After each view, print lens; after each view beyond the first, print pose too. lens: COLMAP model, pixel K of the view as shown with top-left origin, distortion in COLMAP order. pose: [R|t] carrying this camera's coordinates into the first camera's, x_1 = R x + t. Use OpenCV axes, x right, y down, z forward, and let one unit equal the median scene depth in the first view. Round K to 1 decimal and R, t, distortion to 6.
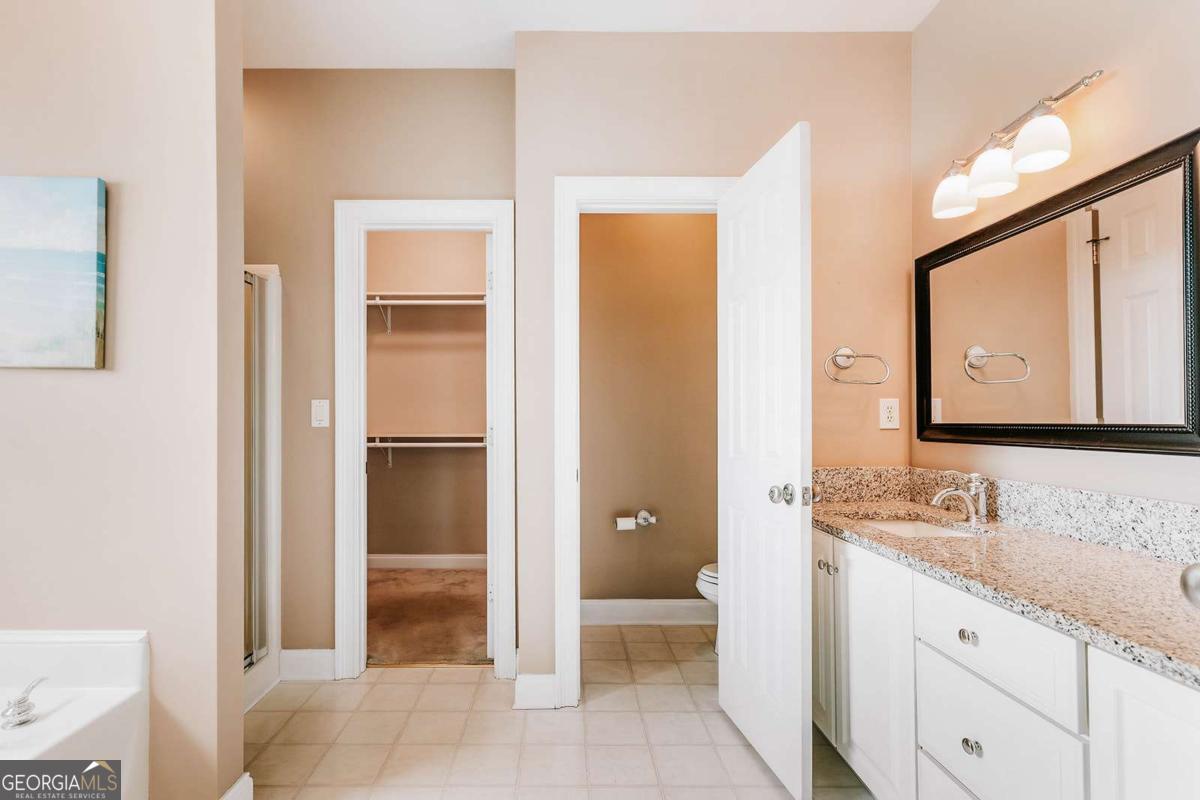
lens RADIAL K [[588.2, 0, 582.0], [0, 588.2, 423.3], [0, 0, 1]] dist [0.000668, 0.000238]
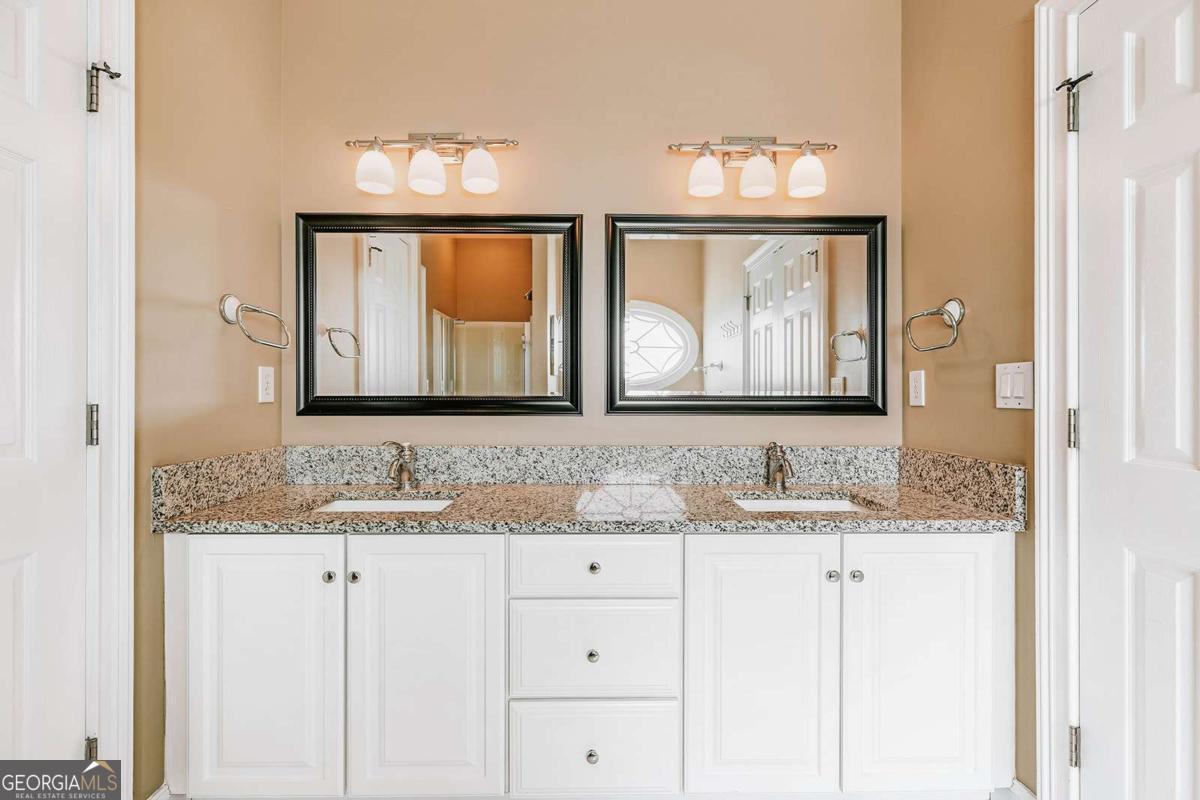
lens RADIAL K [[548.1, 0, 597.1], [0, 548.1, 392.4], [0, 0, 1]] dist [0.000202, 0.000179]
pose [[0.001158, 0.003282, 0.999994, -0.336133], [0.002808, 0.999991, -0.003285, -0.002024], [-0.999995, 0.002812, 0.001149, 0.666082]]
